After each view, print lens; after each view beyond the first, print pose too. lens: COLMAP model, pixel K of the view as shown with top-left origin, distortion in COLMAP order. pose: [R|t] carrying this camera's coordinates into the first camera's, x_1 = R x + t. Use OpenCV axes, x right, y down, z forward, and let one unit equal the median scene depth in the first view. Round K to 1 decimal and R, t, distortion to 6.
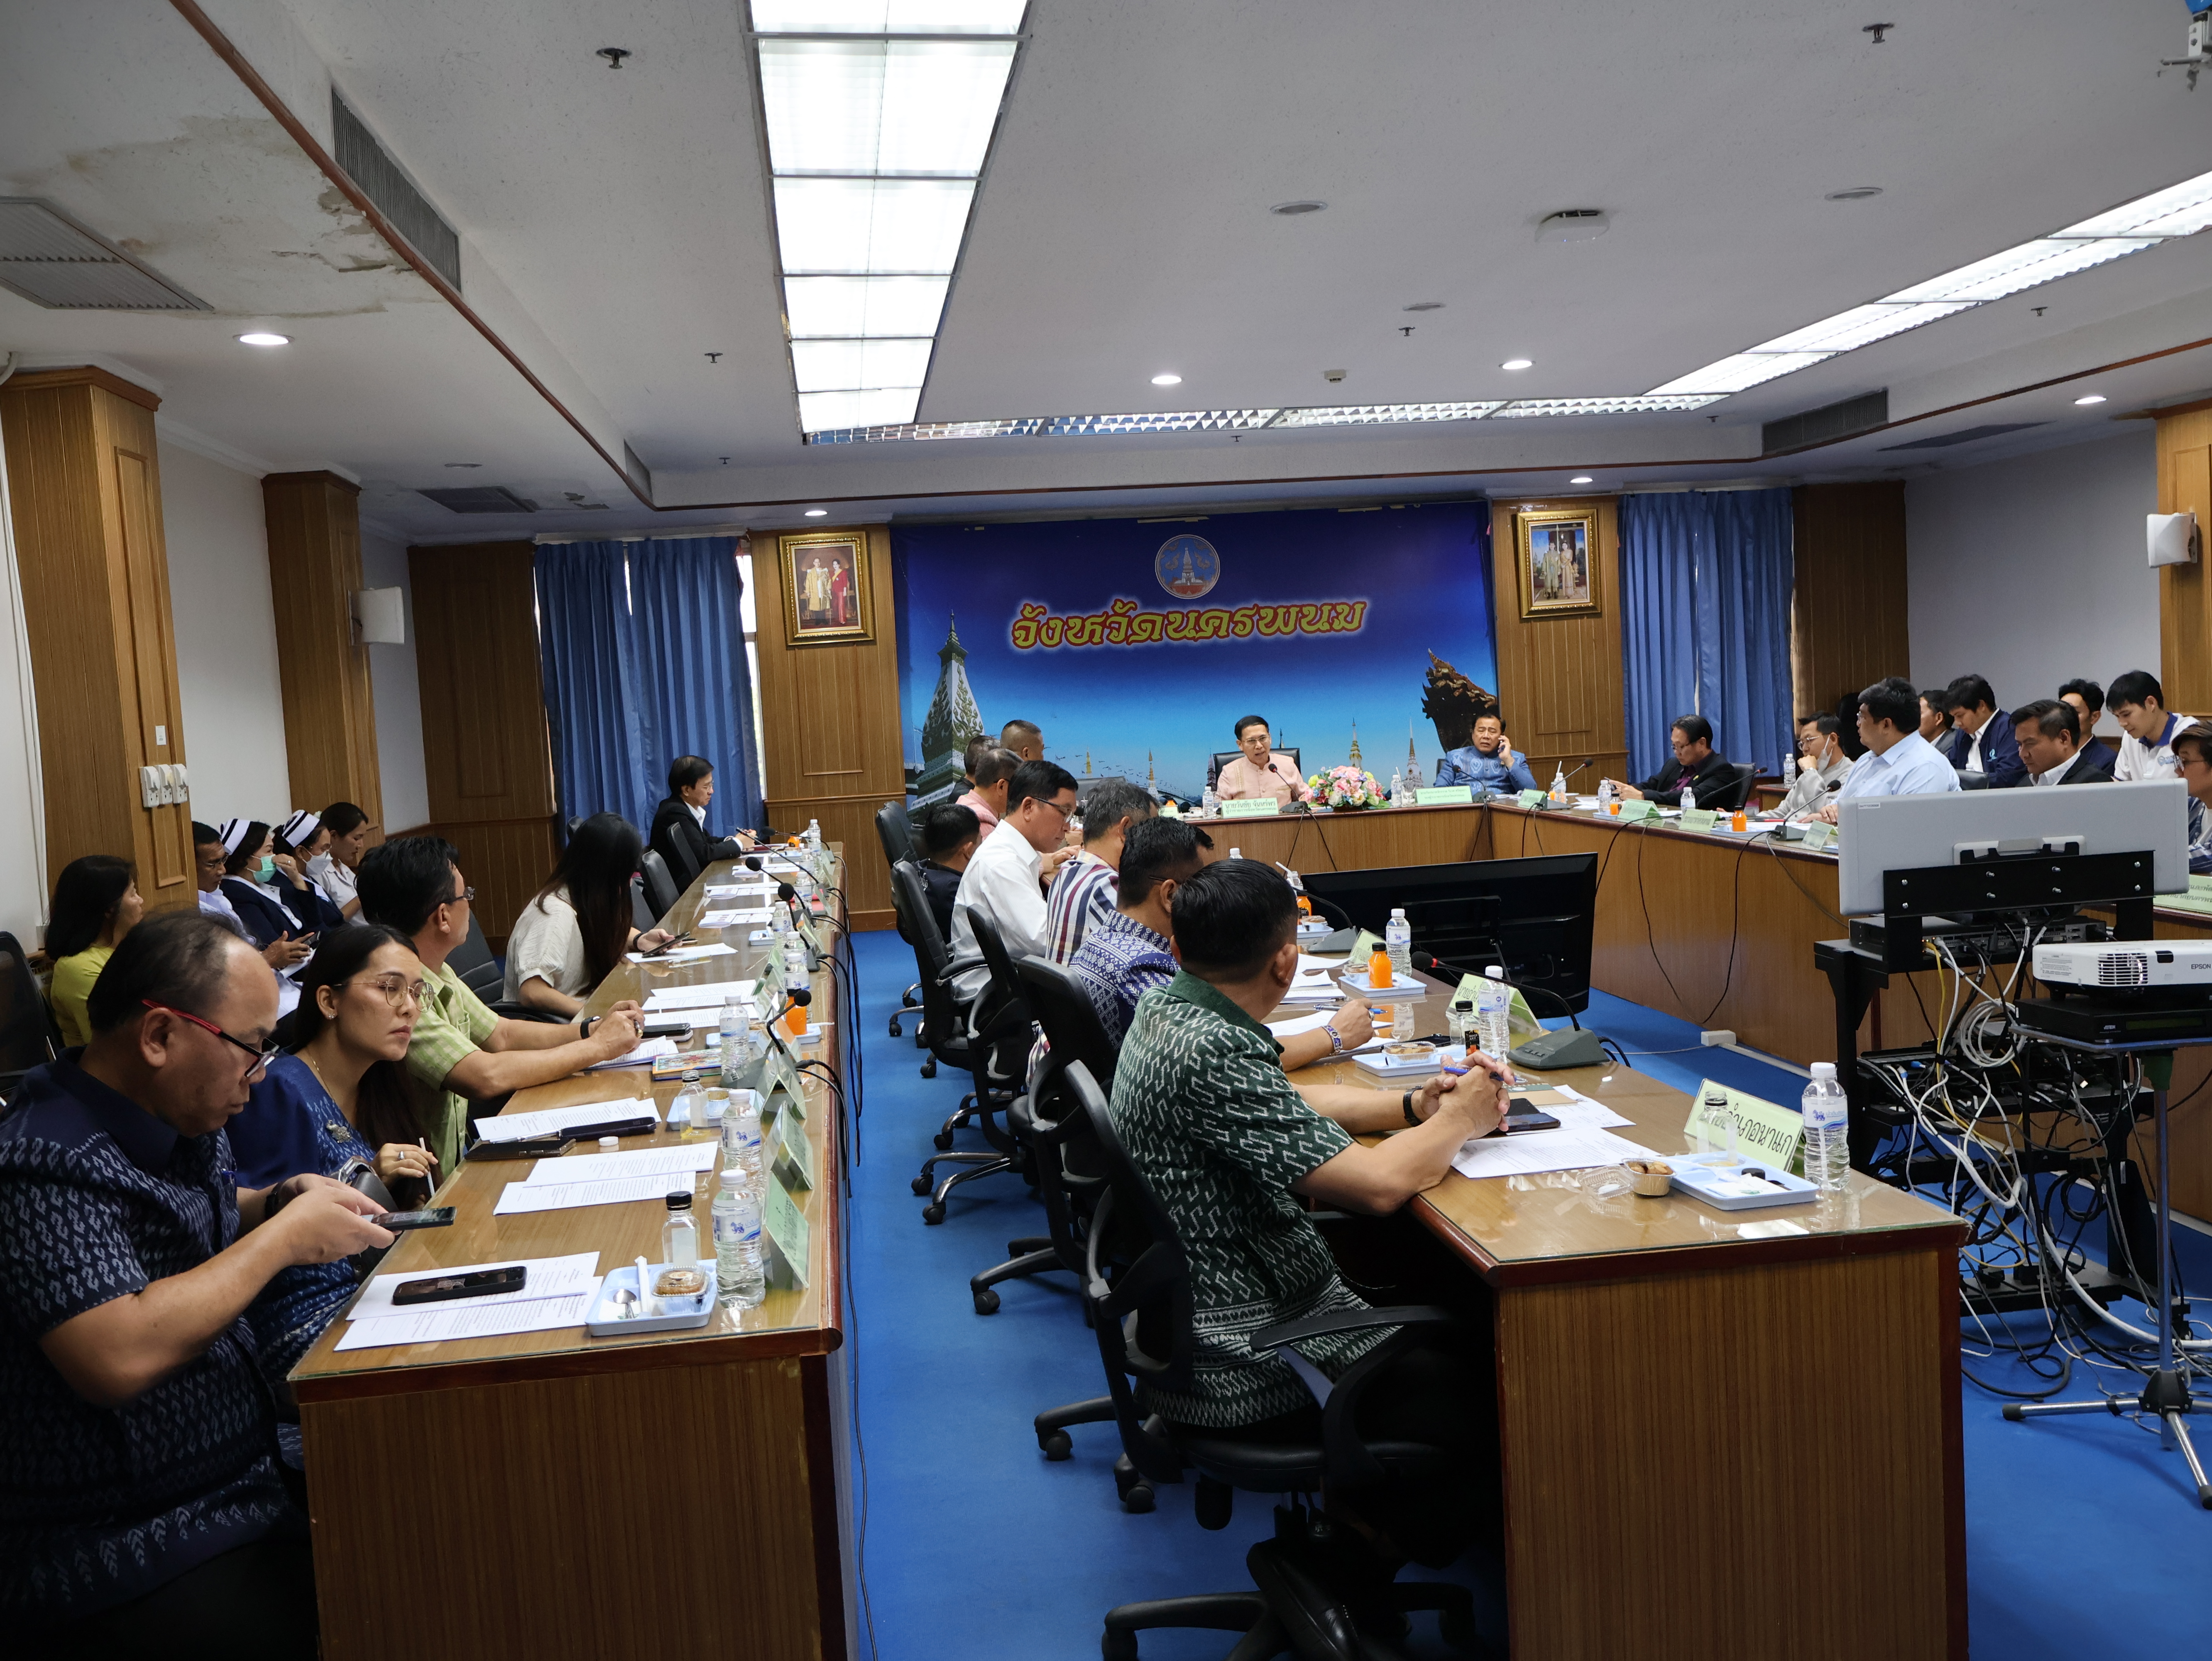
lens RADIAL K [[2077.2, 0, 1096.2], [0, 2077.2, 837.9], [0, 0, 1]] dist [-0.010628, 0.011427]
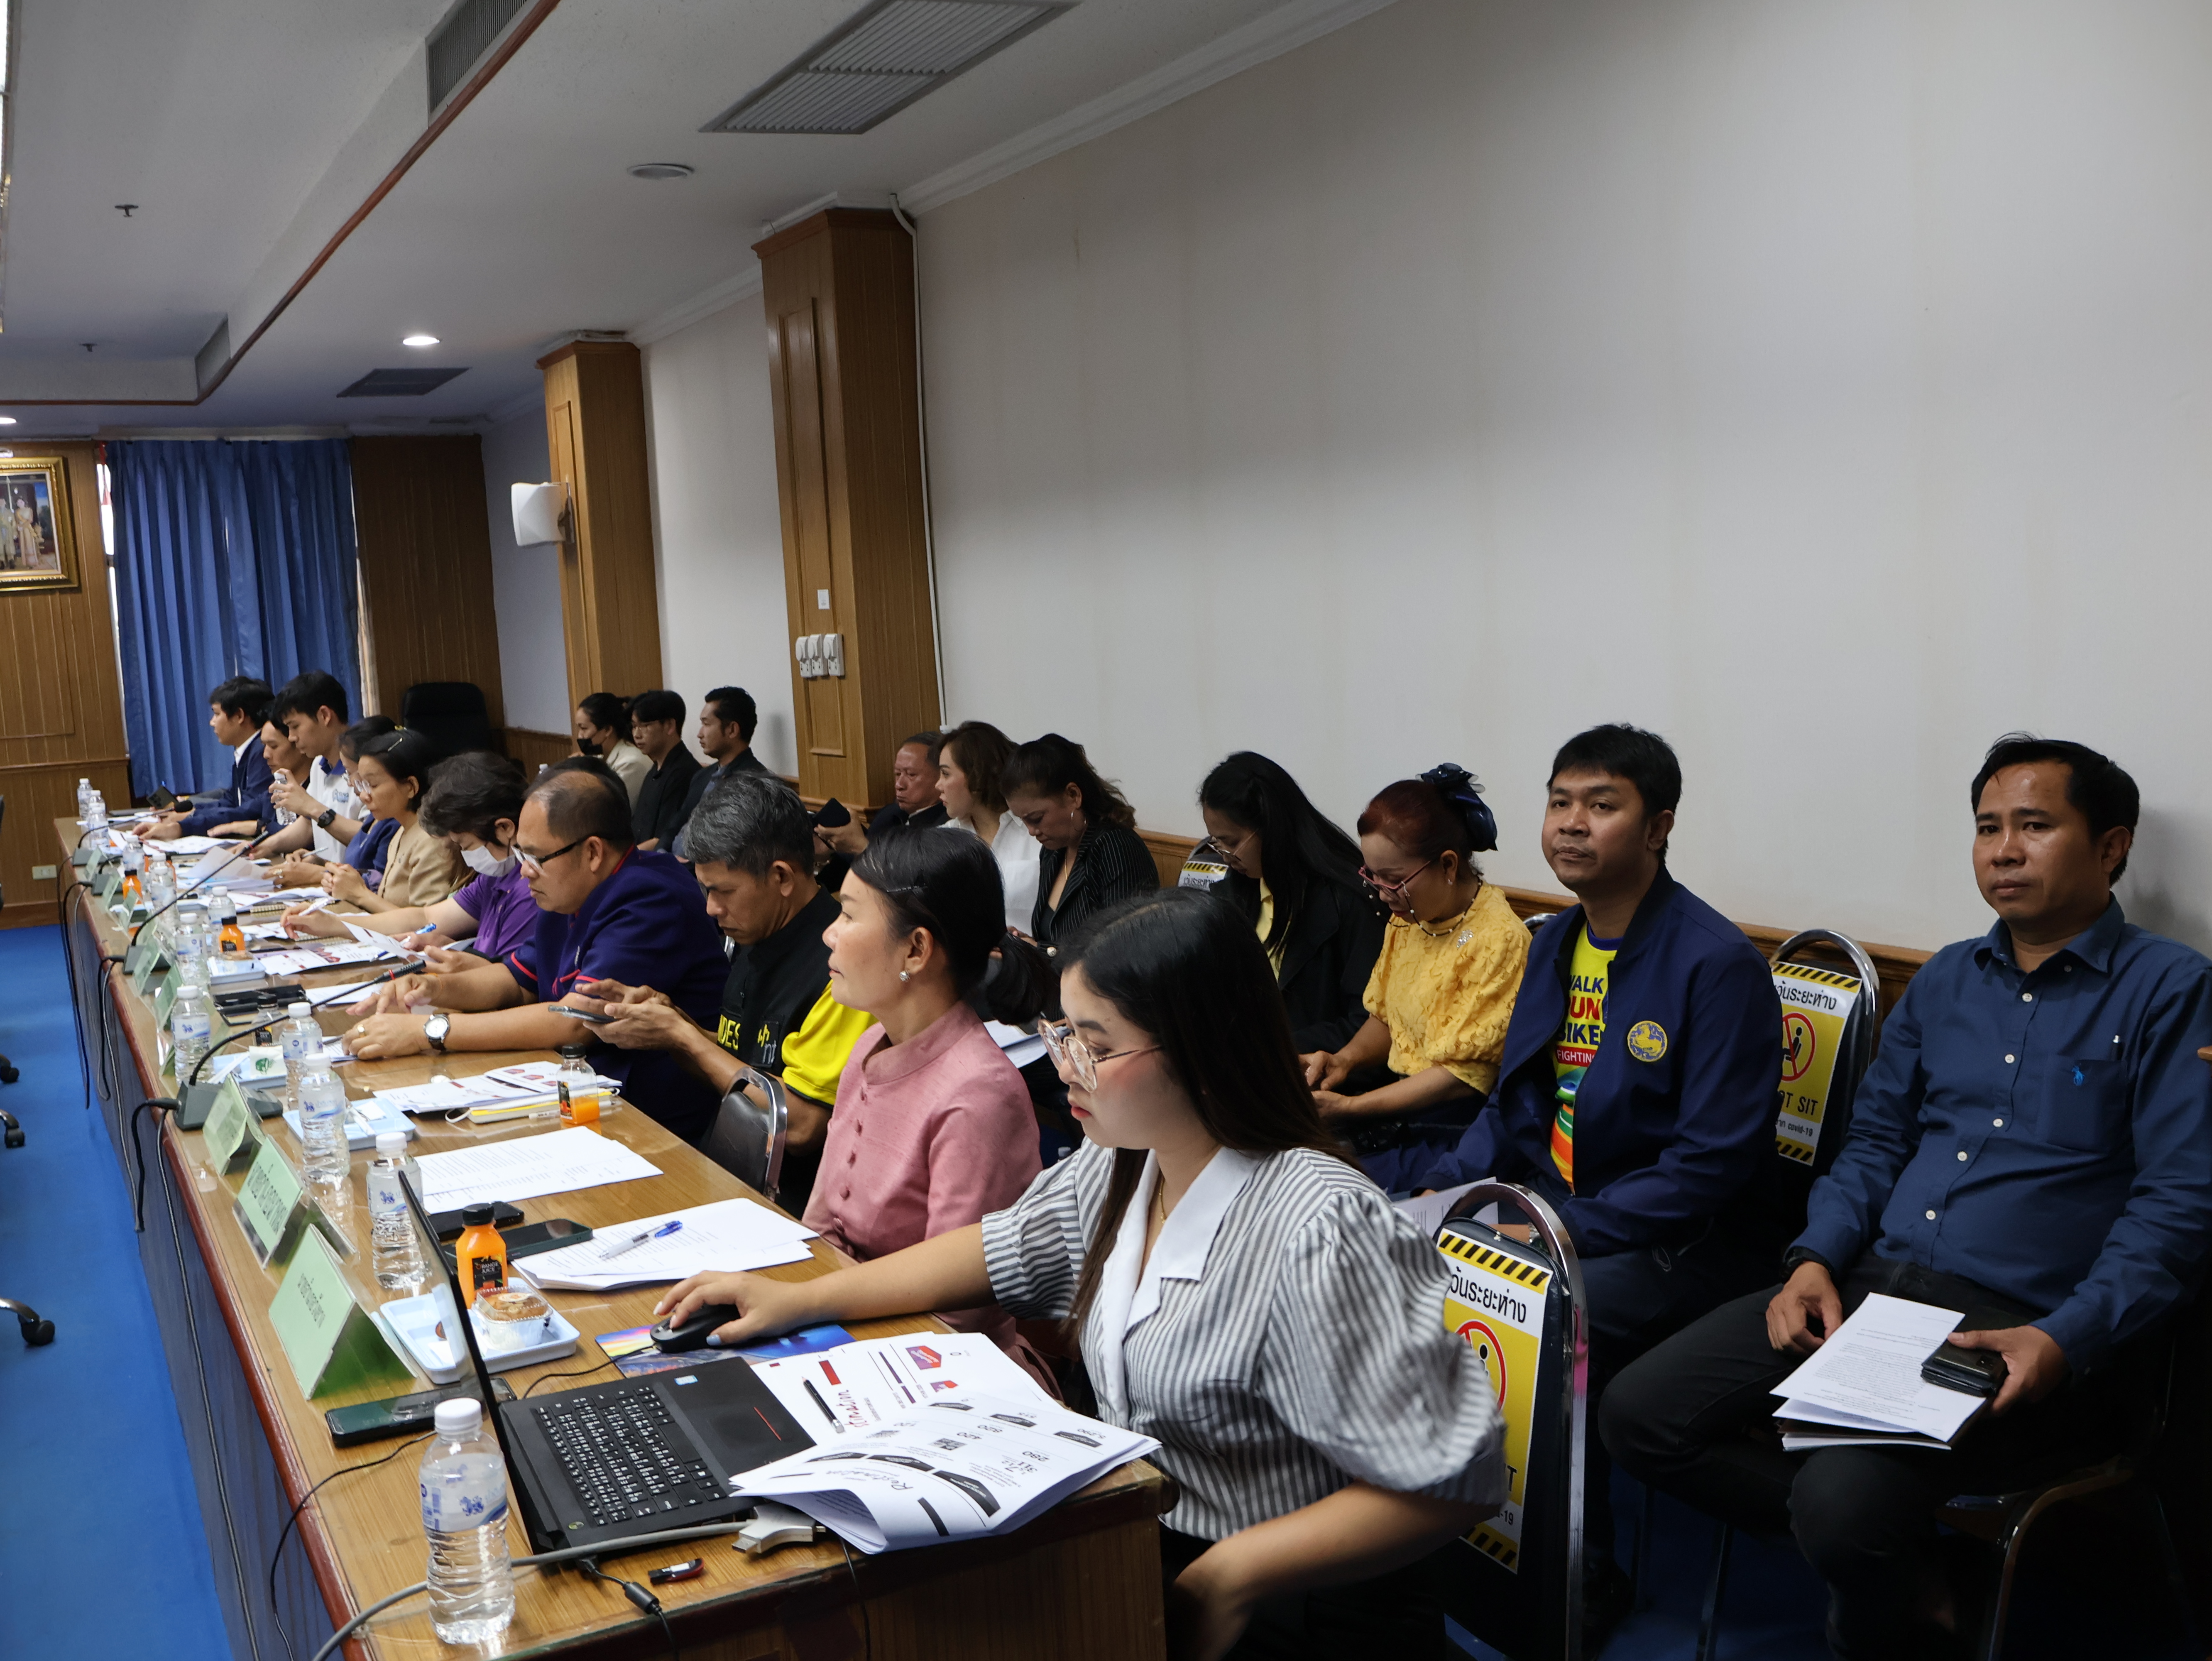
lens RADIAL K [[2077.2, 0, 1096.2], [0, 2077.2, 837.9], [0, 0, 1]] dist [-0.010628, 0.011427]
pose [[0.933677, -0.033699, 0.356526, 0.409813], [0.024888, 0.999262, 0.029274, -0.031532], [-0.357250, -0.018459, 0.933827, 0.132970]]
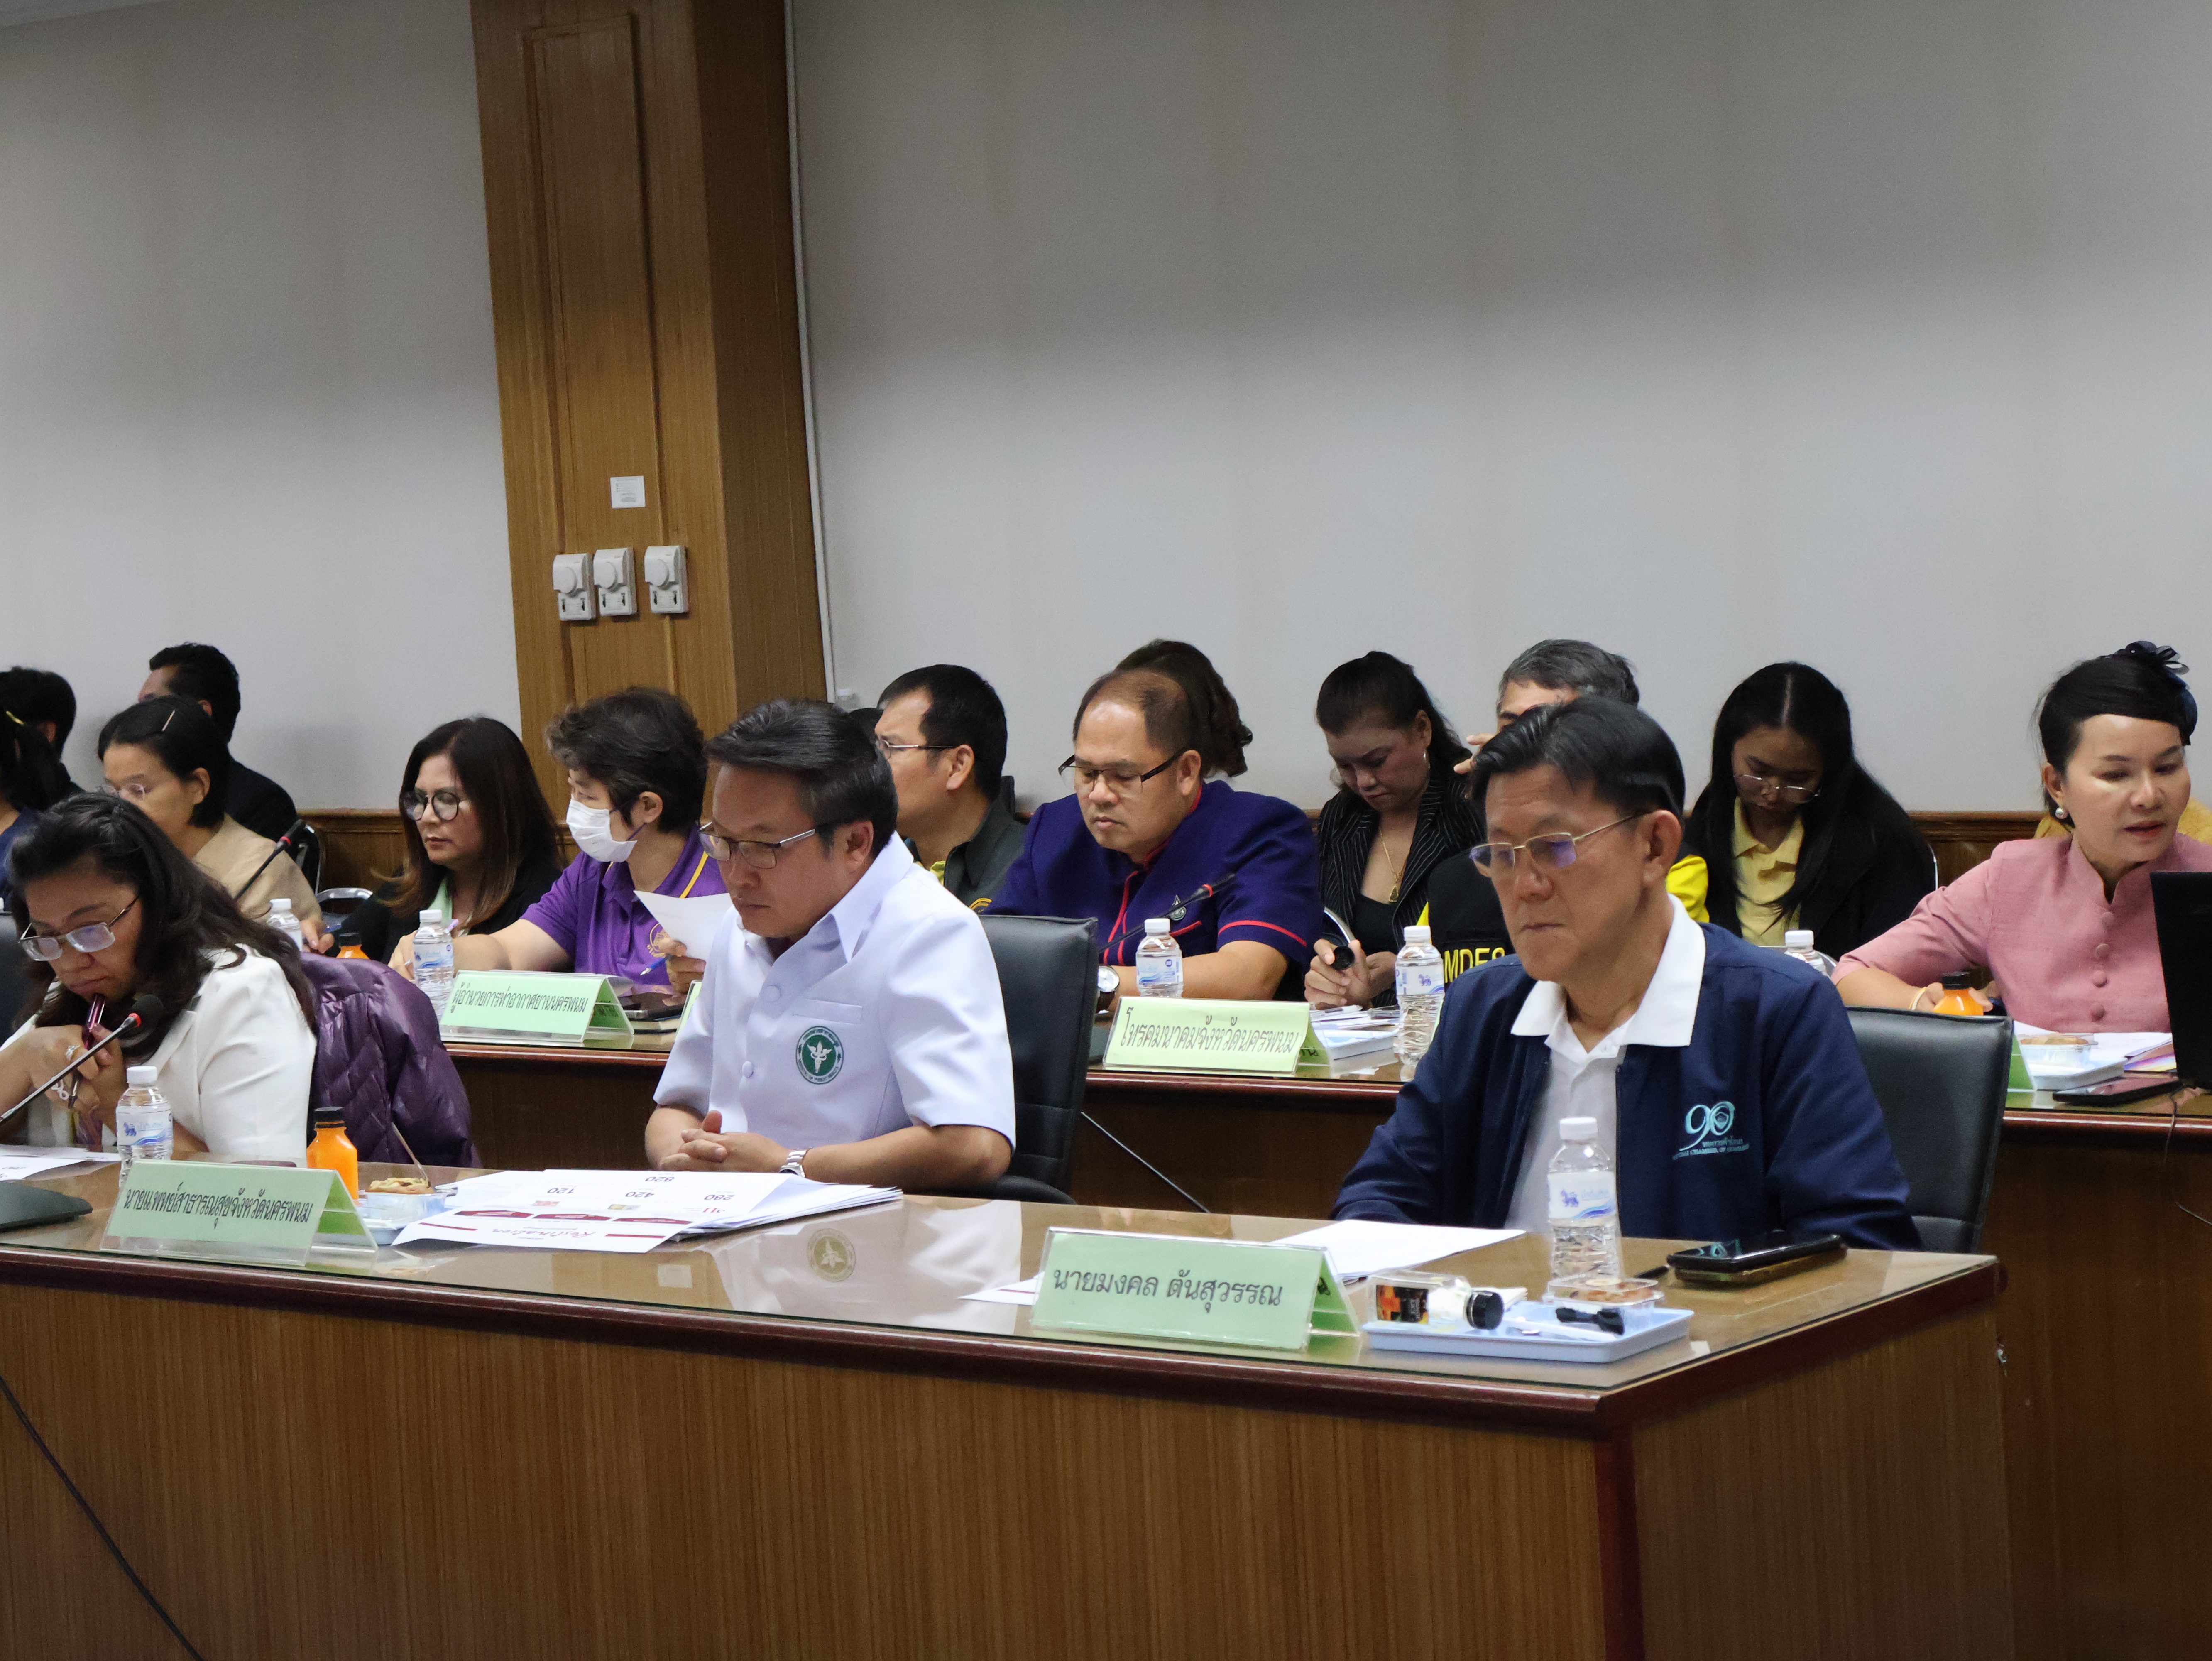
lens RADIAL K [[4934.7, 0, 1082.6], [0, 4934.7, 838.2], [0, 0, 1]] dist [0.030785, -0.237266]
pose [[0.729874, -0.035713, 0.682648, 0.020594], [0.065208, 0.997718, -0.017522, -0.003127], [-0.680465, 0.057303, 0.730537, 0.027717]]
